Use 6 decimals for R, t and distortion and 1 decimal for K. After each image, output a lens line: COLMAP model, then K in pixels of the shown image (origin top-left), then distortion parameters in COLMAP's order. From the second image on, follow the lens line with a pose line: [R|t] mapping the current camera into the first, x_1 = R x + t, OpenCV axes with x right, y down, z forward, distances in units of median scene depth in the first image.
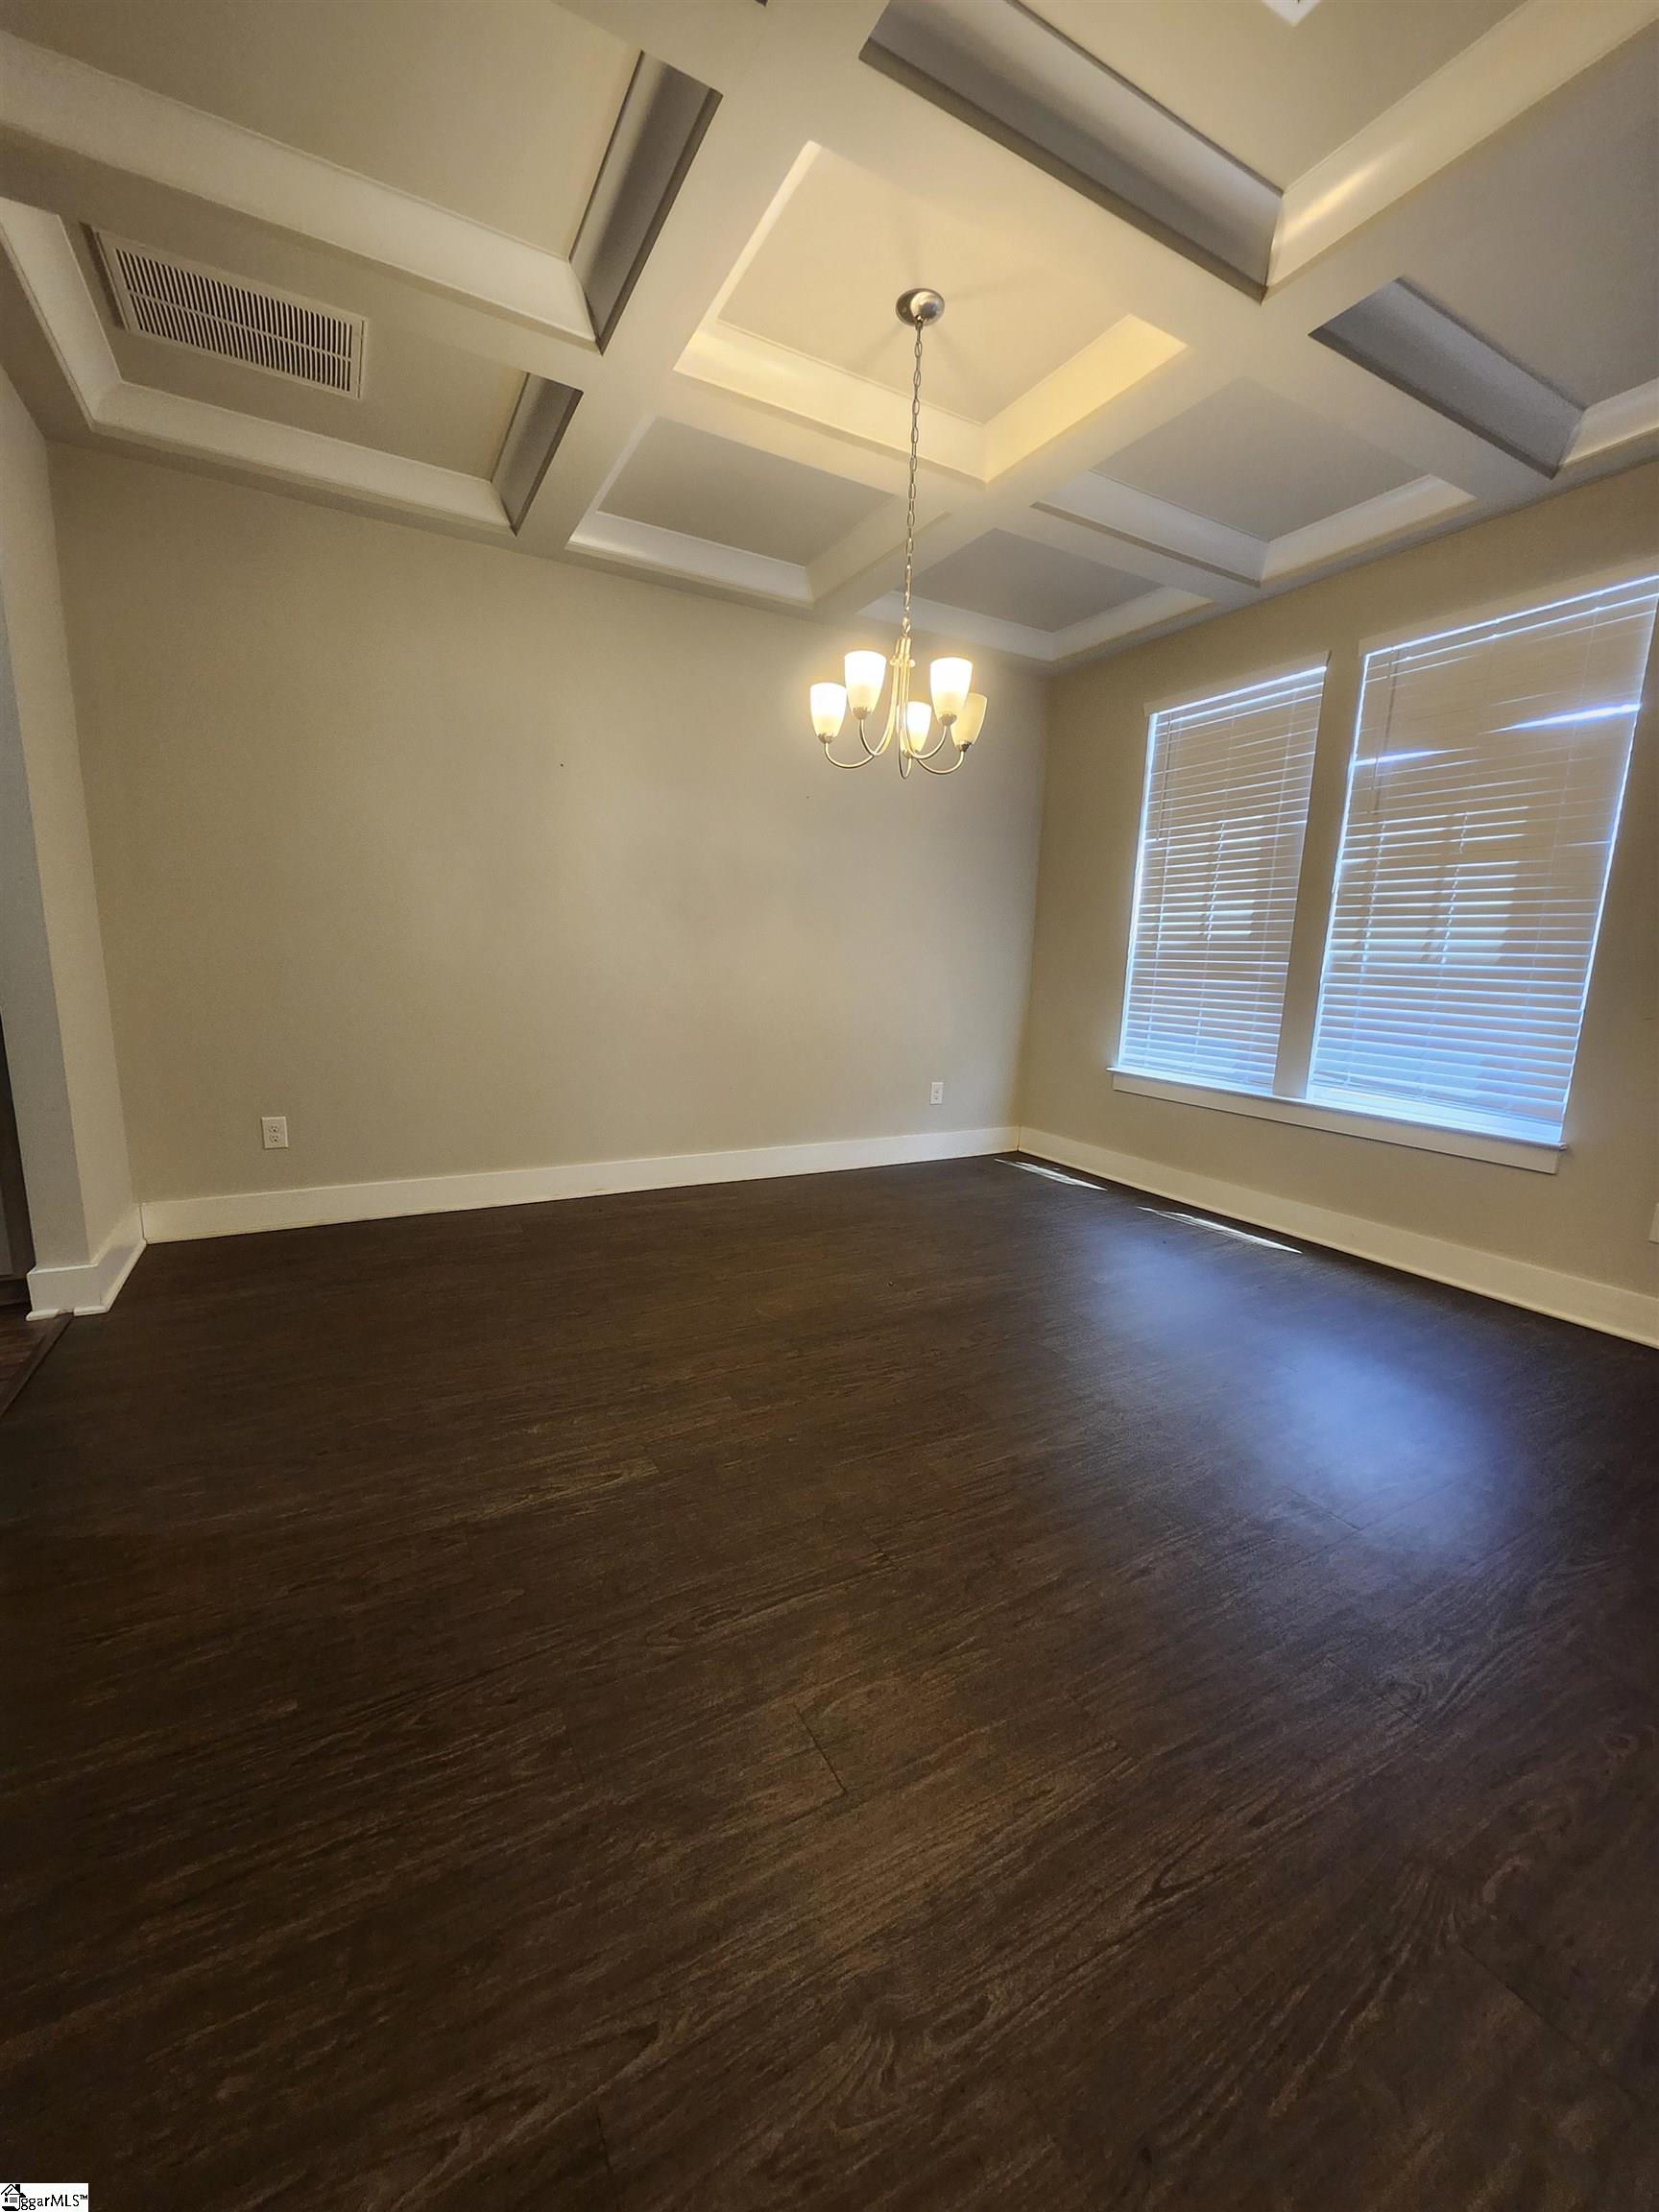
lens RADIAL K [[870.8, 0, 831.2], [0, 870.8, 1116.1], [0, 0, 1]] dist [-0.003013, 0.004291]
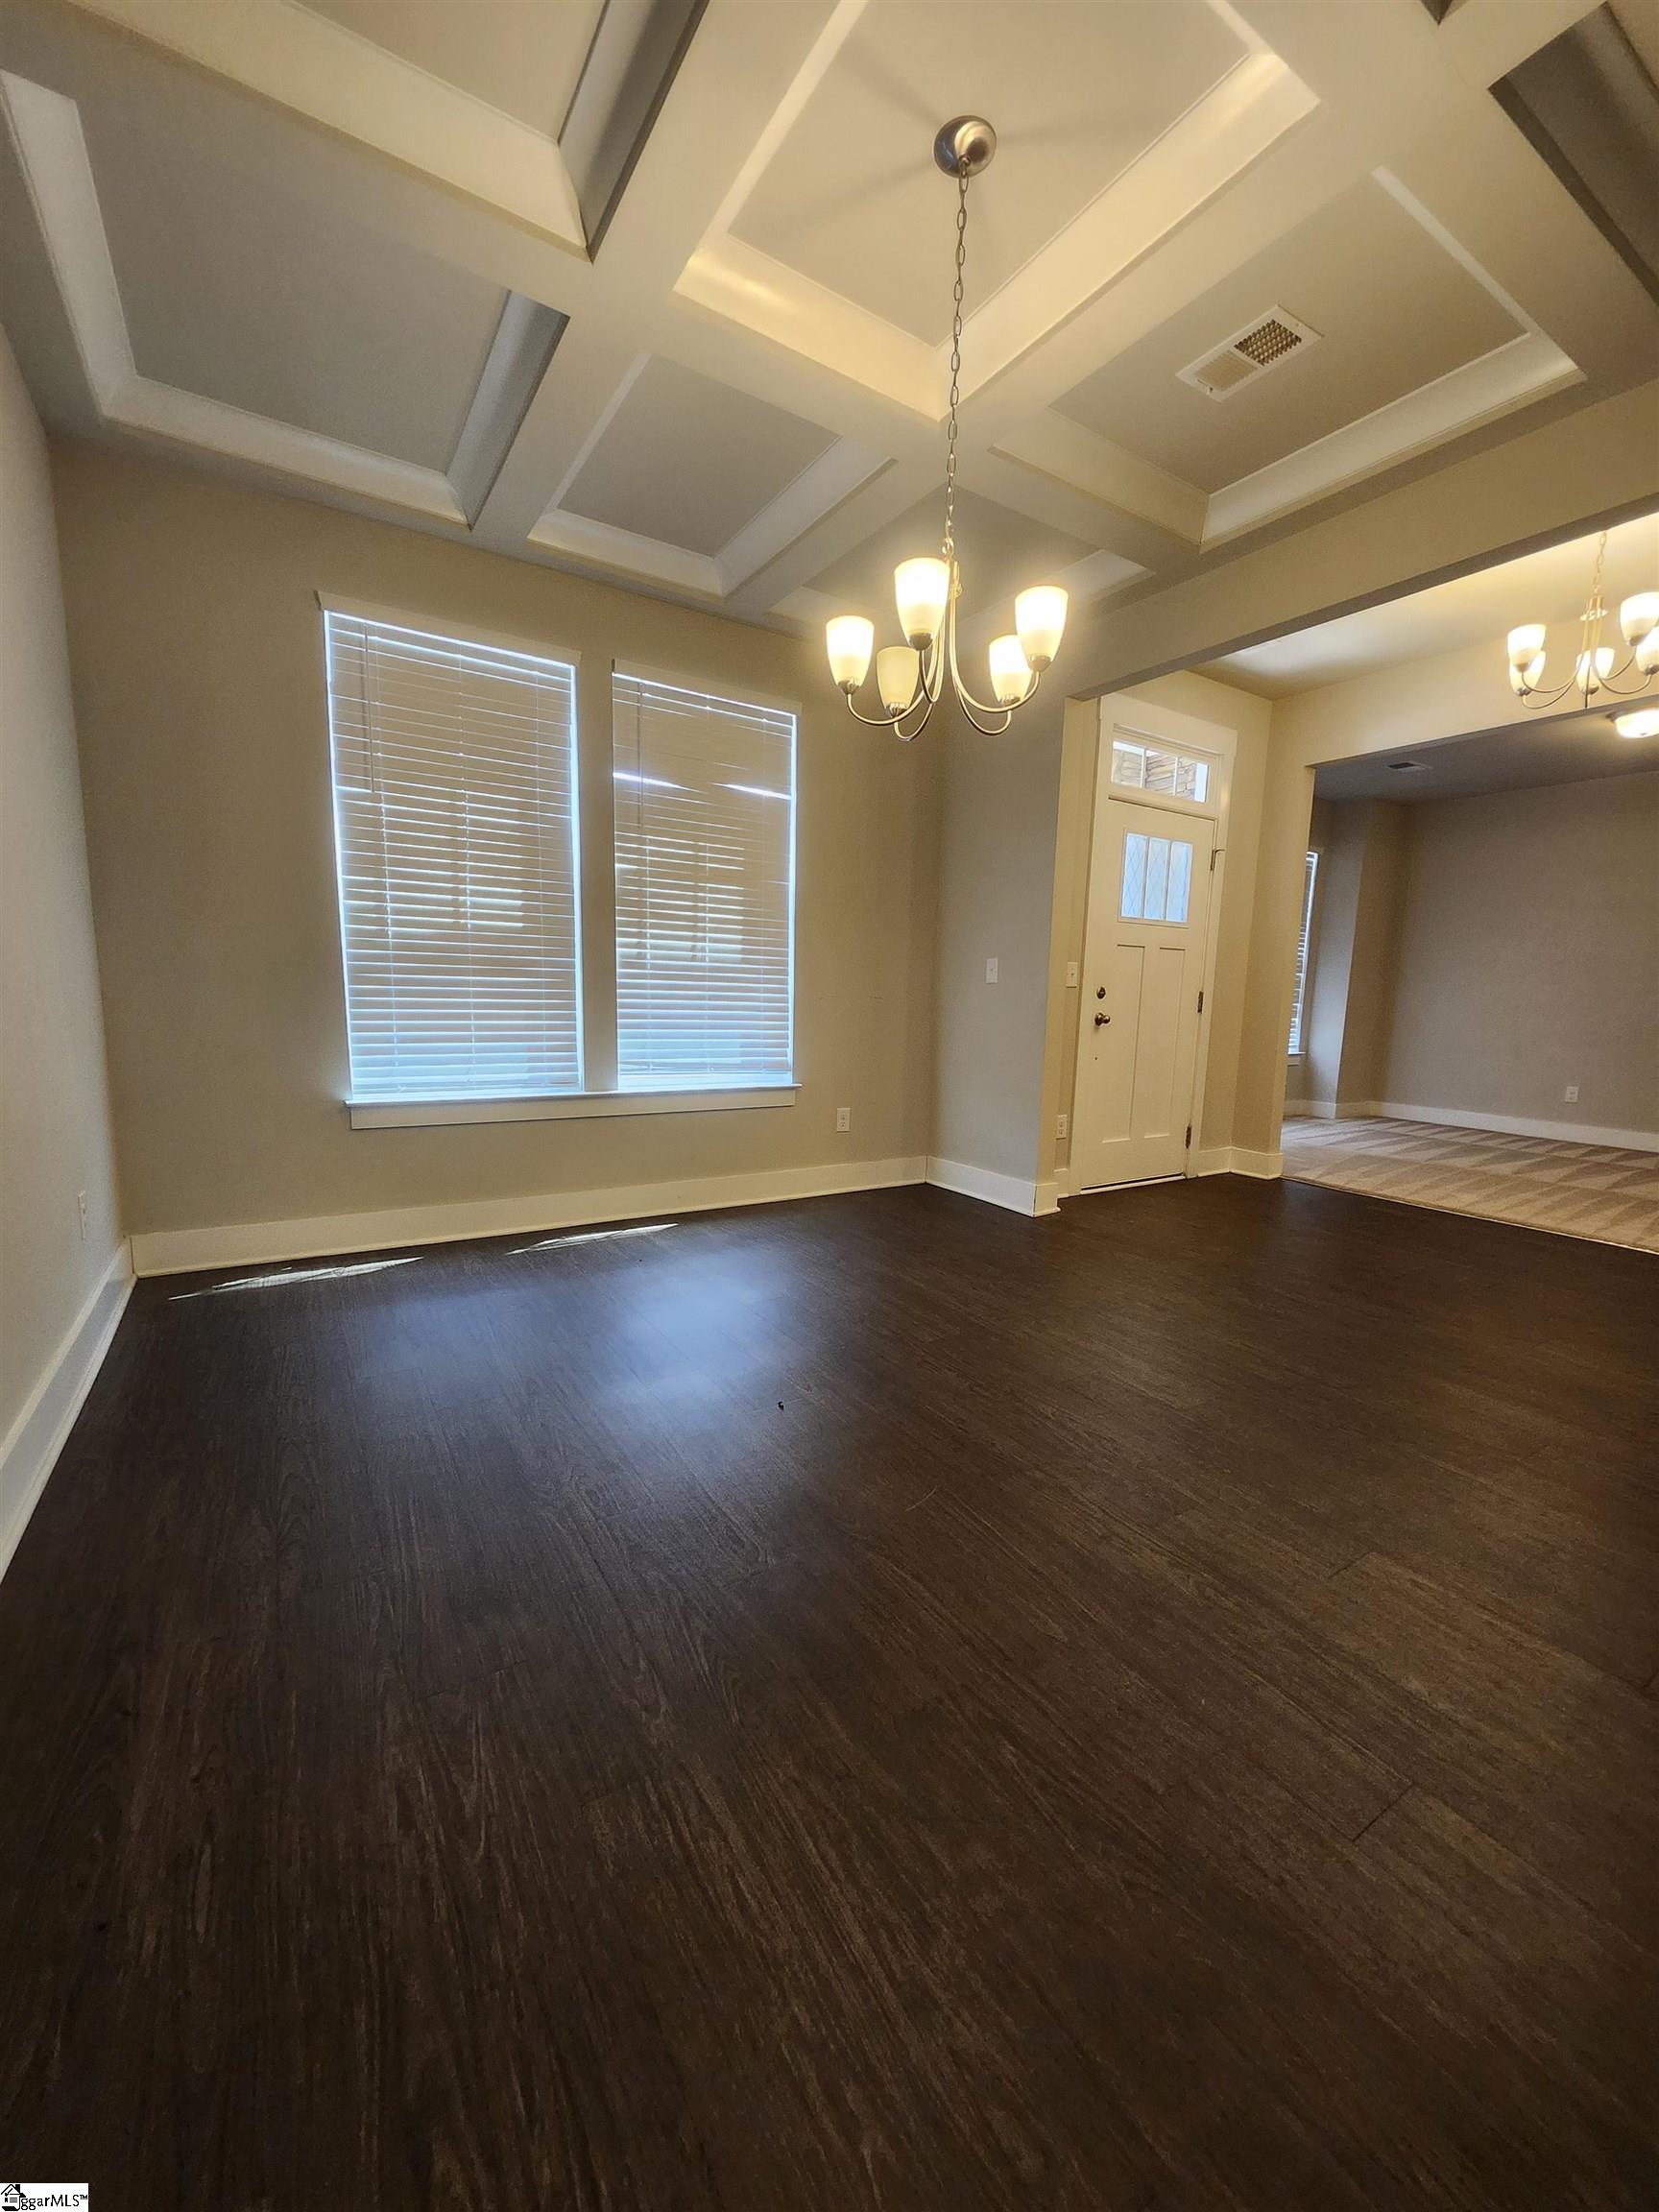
lens RADIAL K [[870.8, 0, 839.7], [0, 870.8, 1101.6], [0, 0, 1]] dist [-0.003013, 0.004291]
pose [[-0.048830, -0.173490, 0.983624, -0.528228], [0.144418, 0.973224, 0.178825, -0.162327], [-0.988311, 0.150785, -0.022468, 0.800655]]
